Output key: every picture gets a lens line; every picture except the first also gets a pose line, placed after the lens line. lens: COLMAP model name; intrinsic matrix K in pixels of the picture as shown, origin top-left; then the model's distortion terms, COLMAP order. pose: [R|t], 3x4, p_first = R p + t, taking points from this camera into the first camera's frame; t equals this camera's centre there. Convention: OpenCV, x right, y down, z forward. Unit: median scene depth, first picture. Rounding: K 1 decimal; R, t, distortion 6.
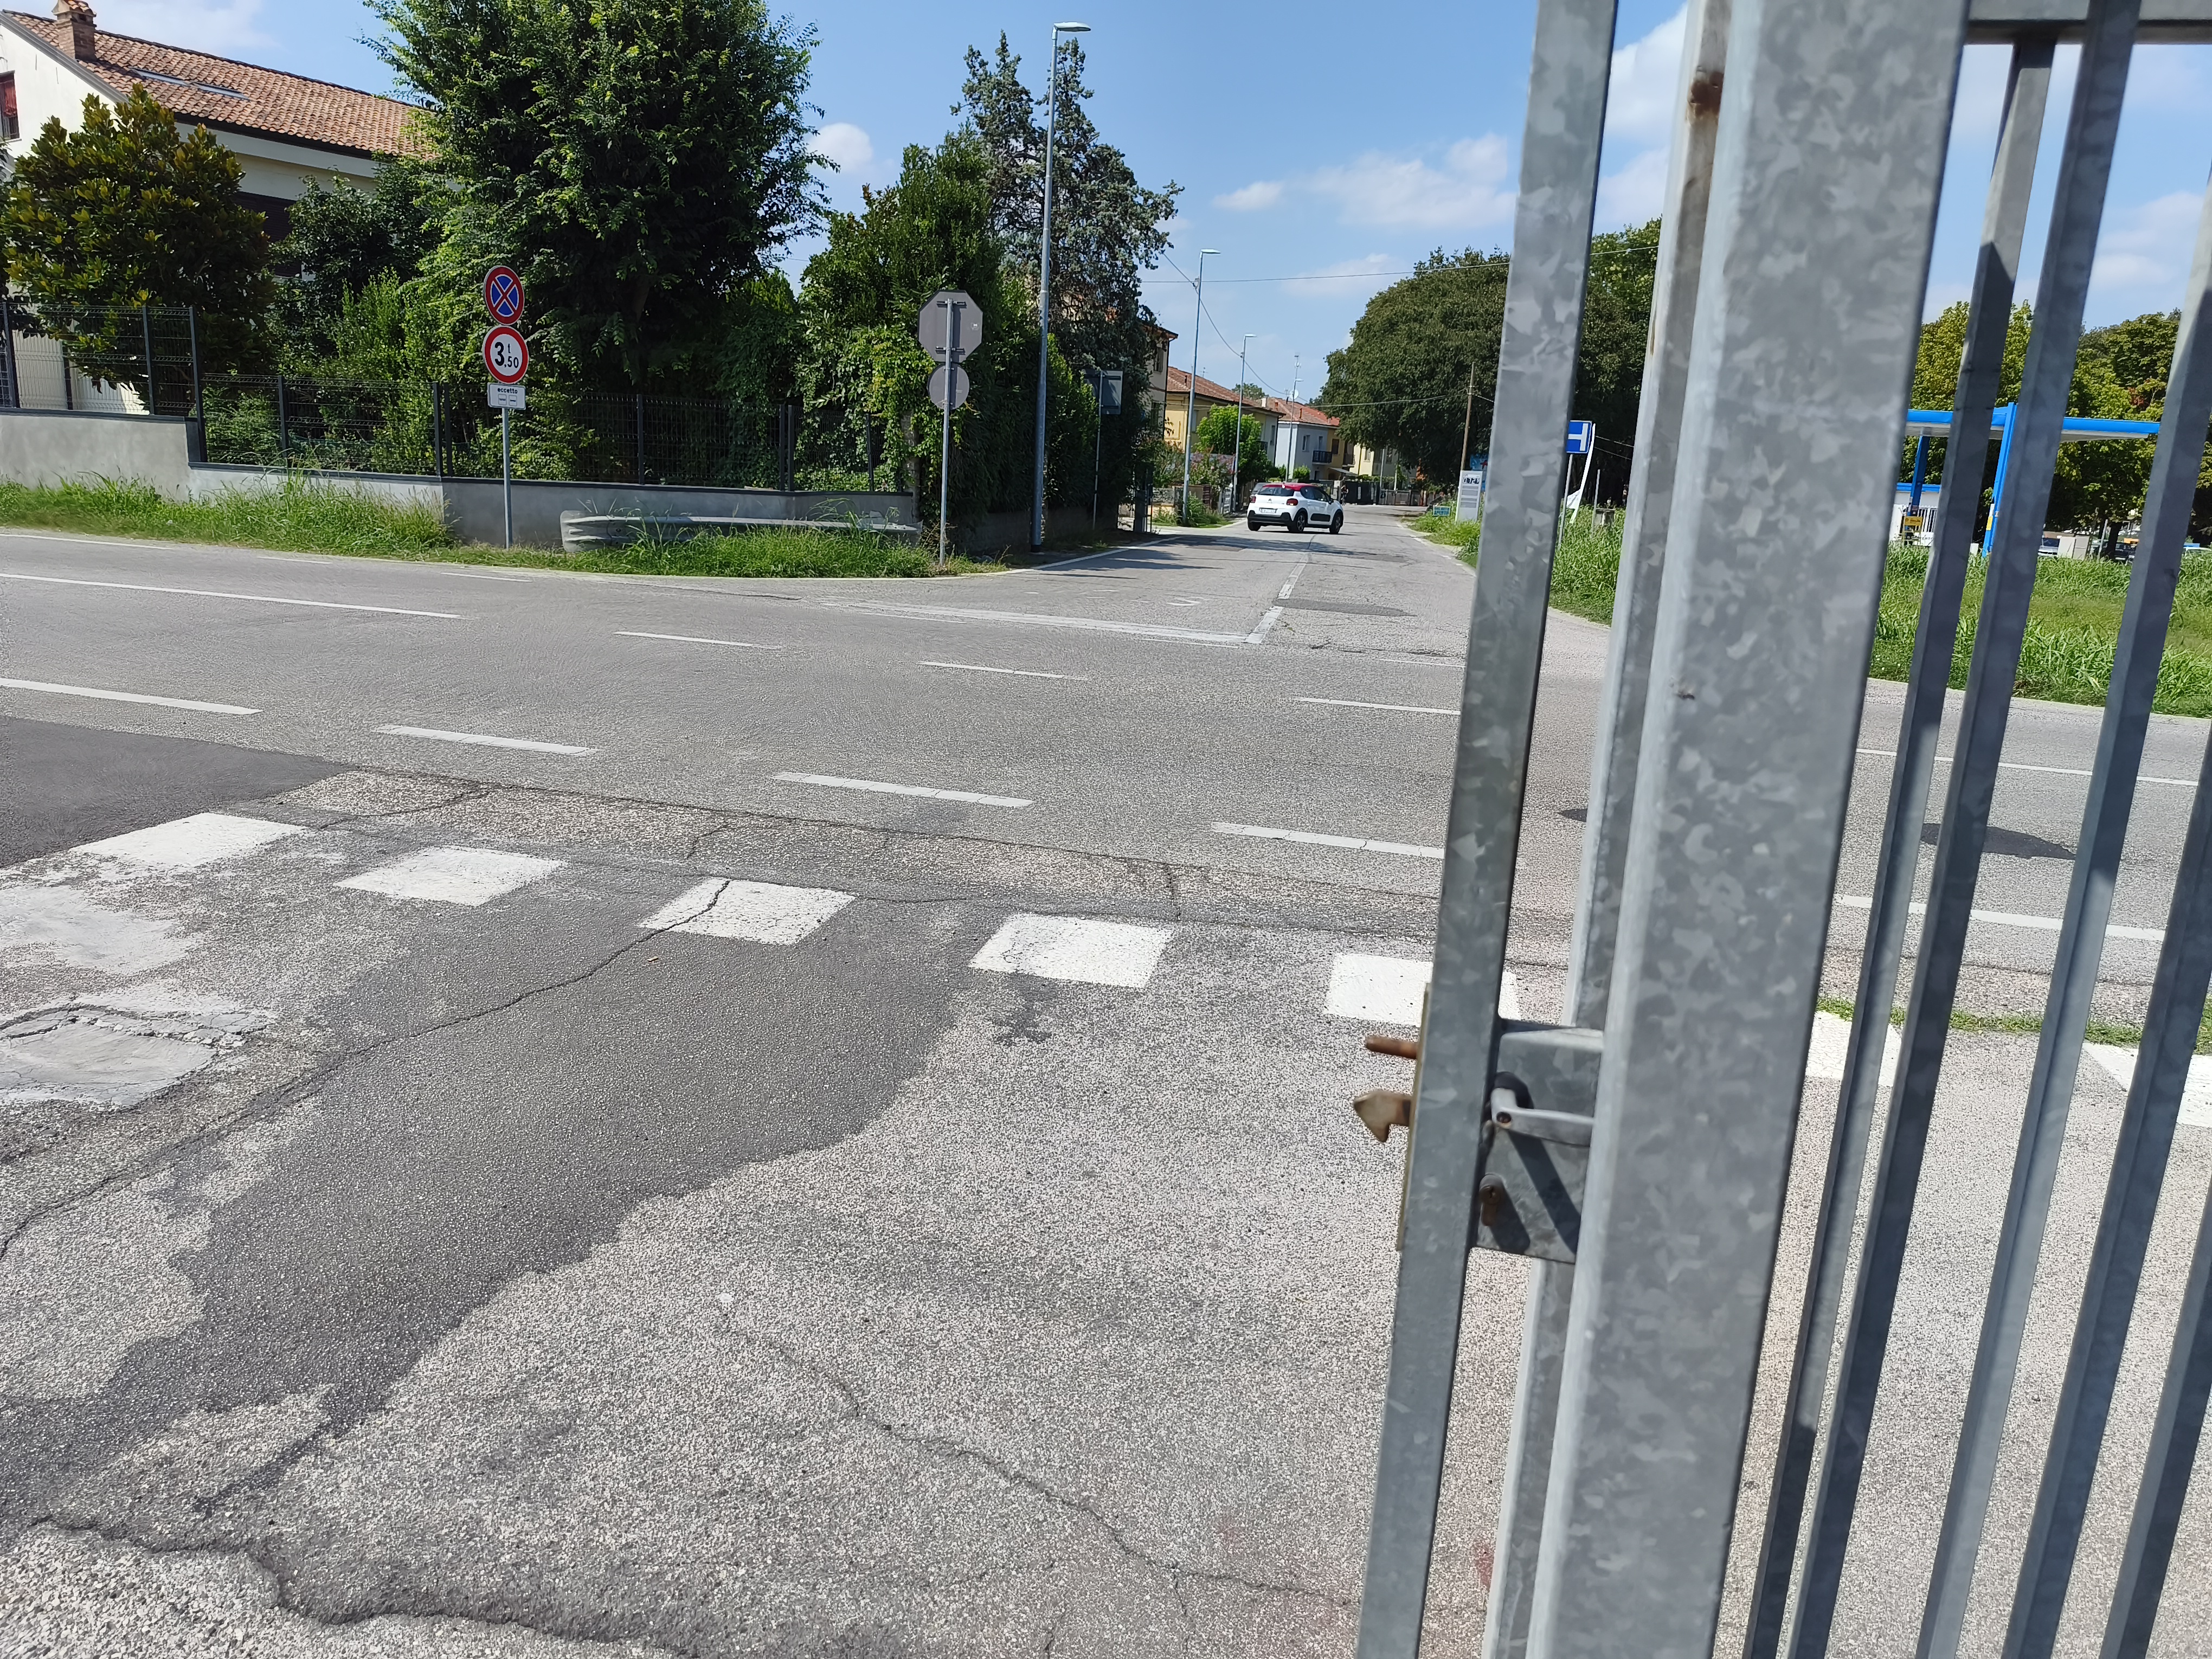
lens RADIAL K [[1490.6, 0, 1113.8], [0, 1490.6, 826.2], [0, 0, 1]] dist [0.044510, -0.046943]
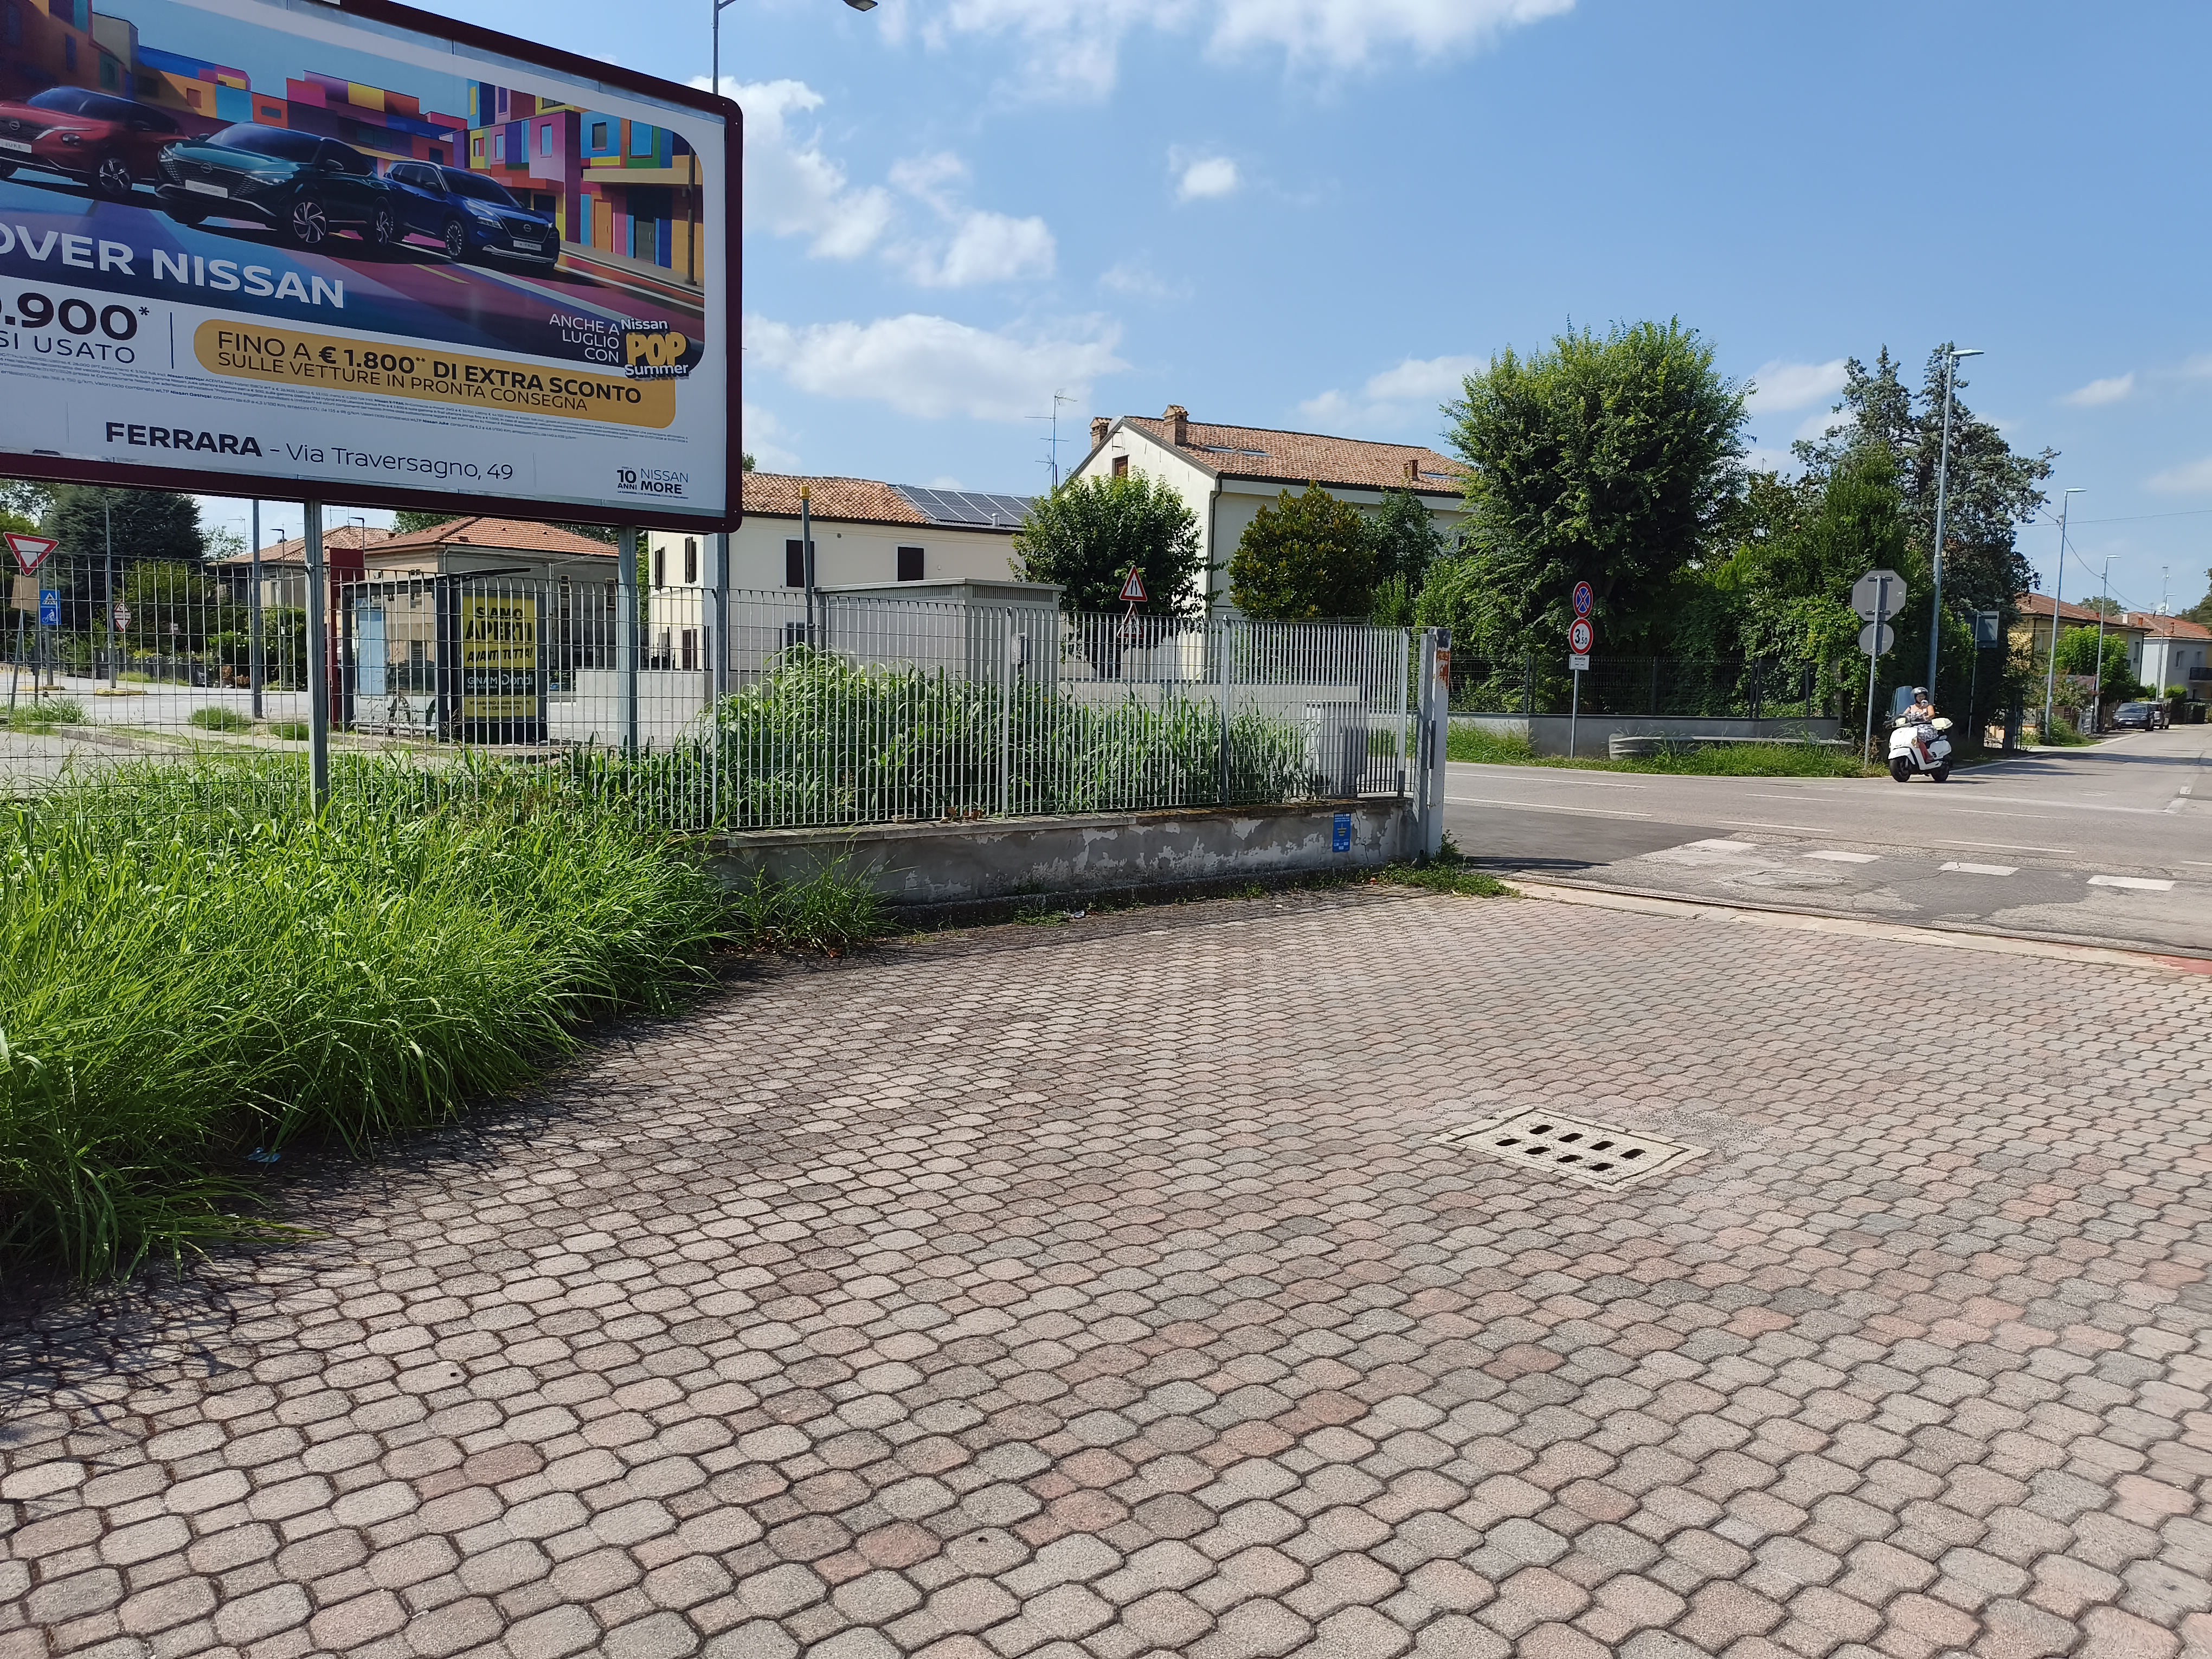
lens RADIAL K [[1500.7, 0, 1104.2], [0, 1500.7, 823.4], [0, 0, 1]] dist [0.000483, -0.020992]
pose [[0.879480, 0.011835, -0.475789, -0.076163], [-0.084967, 0.987535, -0.132494, 0.099851], [0.468290, 0.156953, 0.869523, -0.439420]]
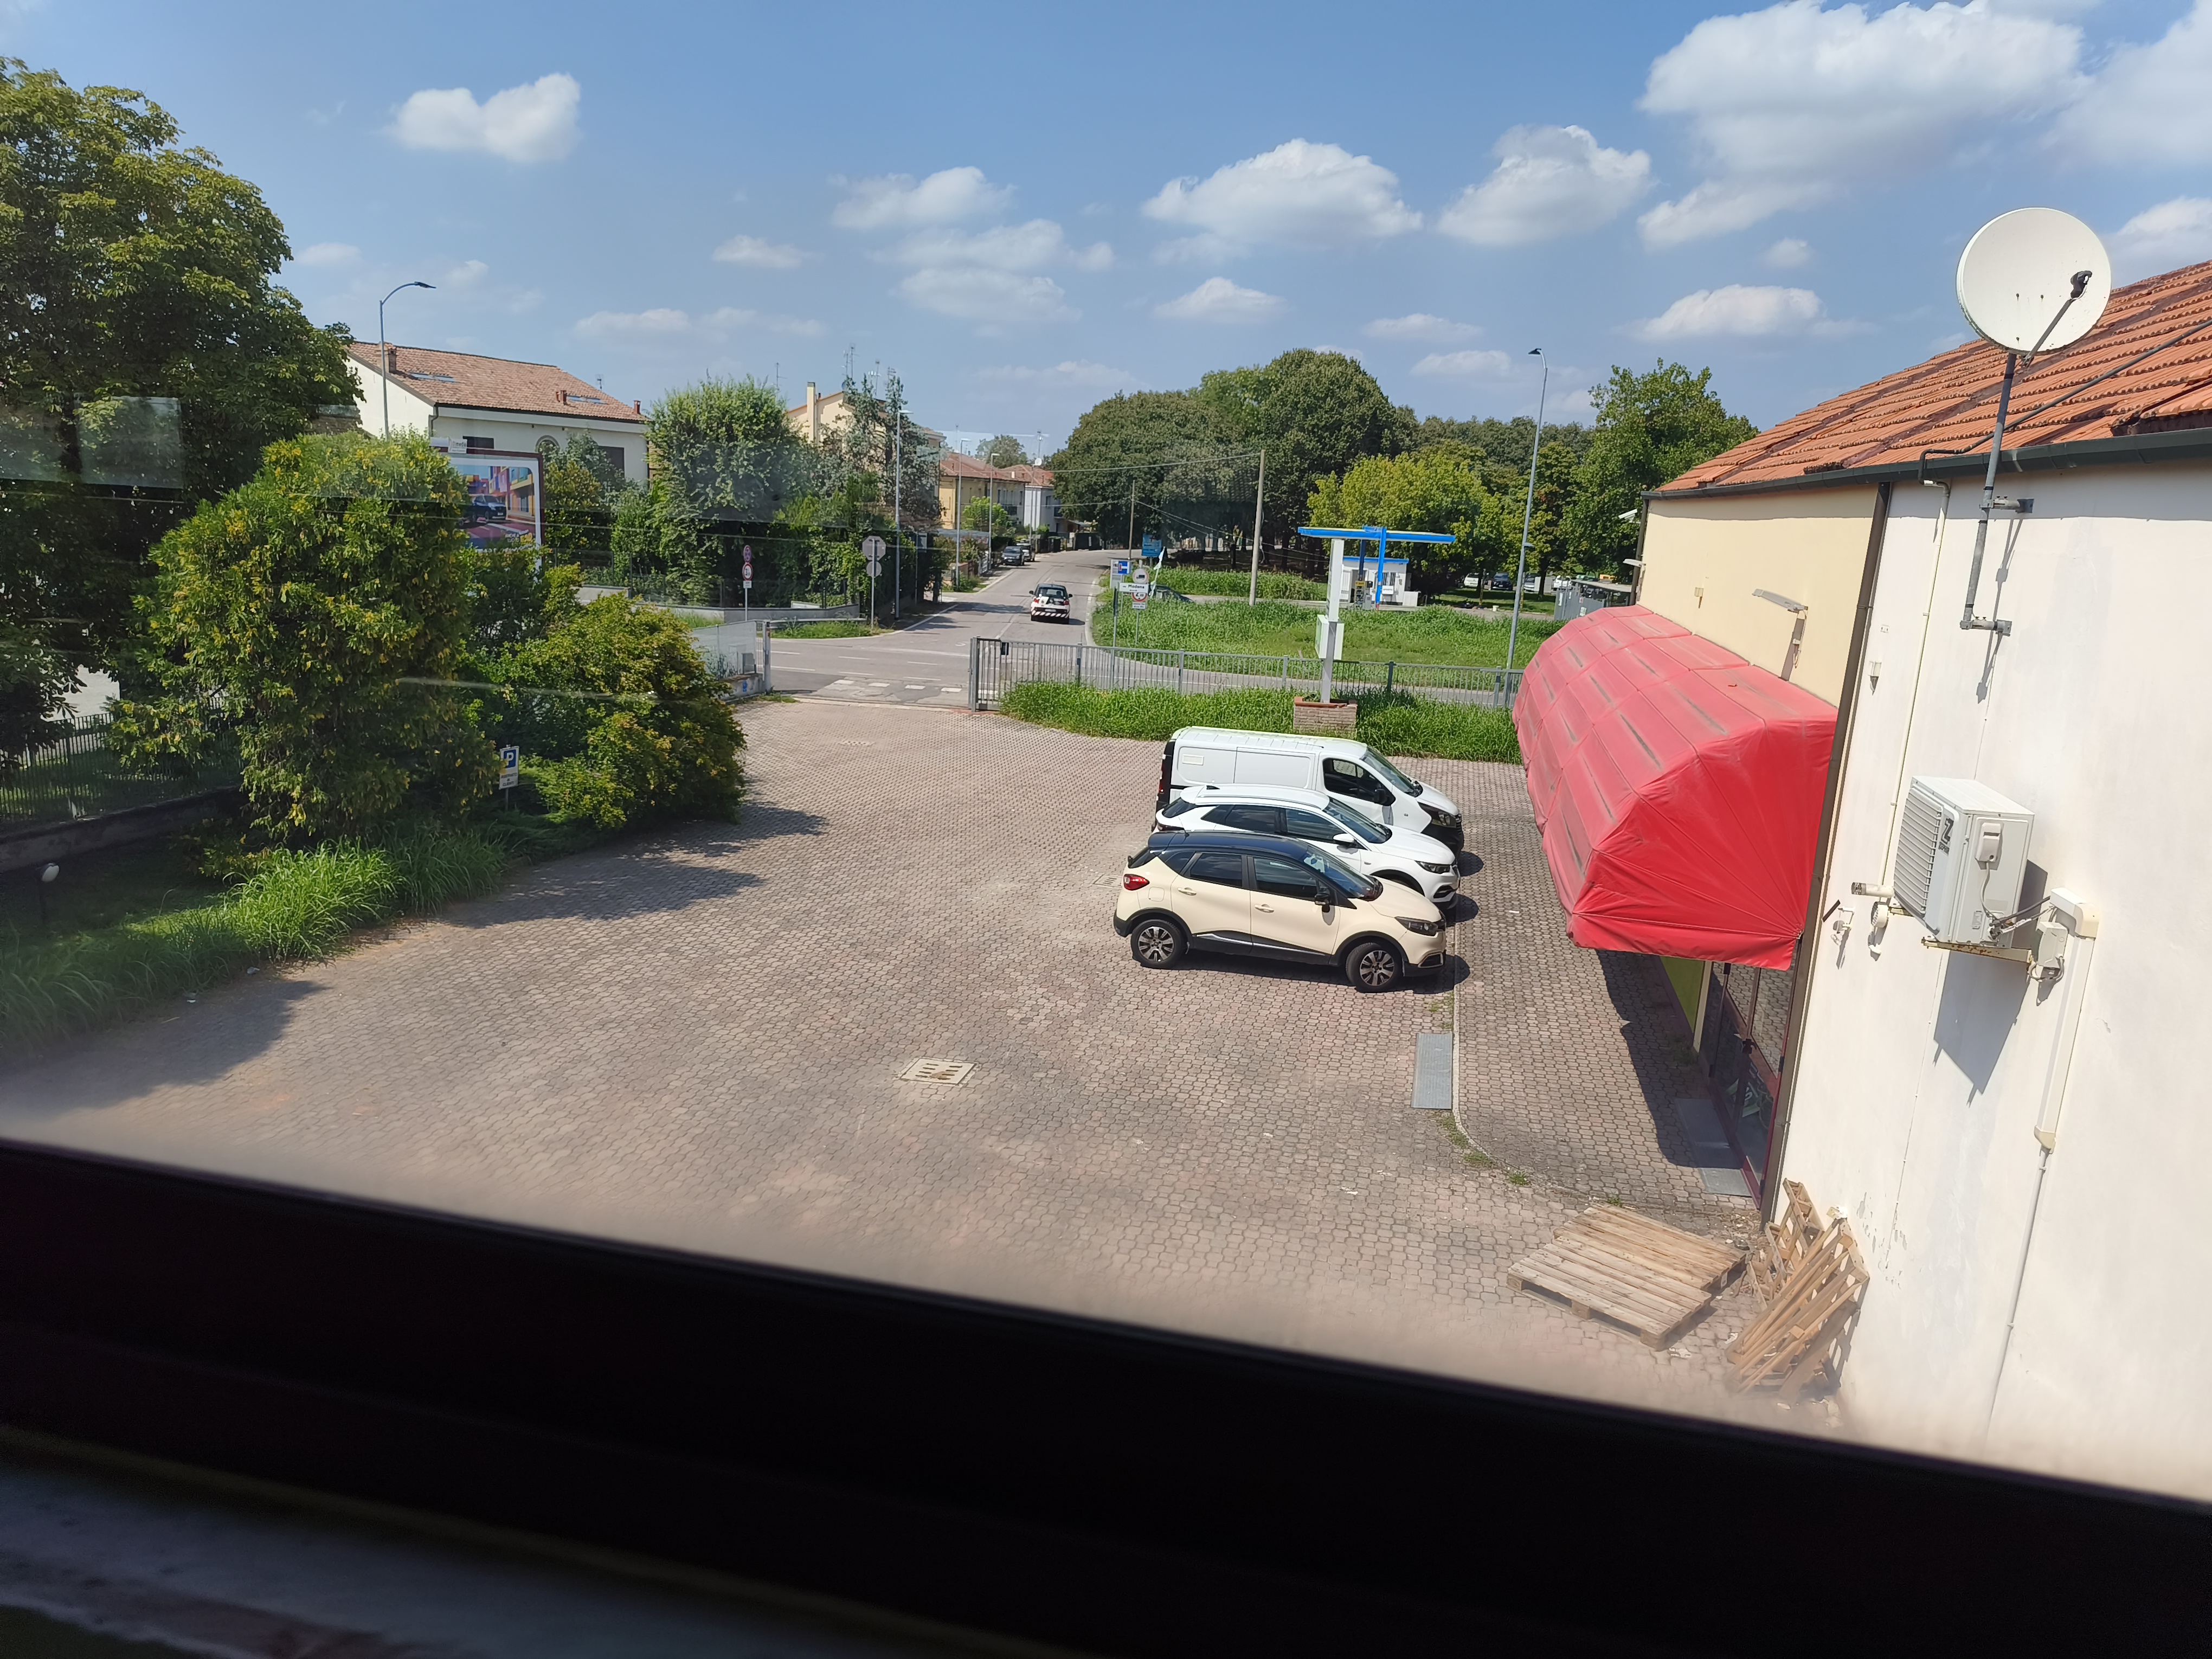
lens RADIAL K [[1500.7, 0, 1104.2], [0, 1500.7, 823.4], [0, 0, 1]] dist [0.000483, -0.020992]
pose [[0.989634, -0.031542, 0.140107, -0.089355], [0.033195, 0.999404, -0.009471, 0.225106], [-0.139725, 0.014023, 0.990091, -1.821902]]
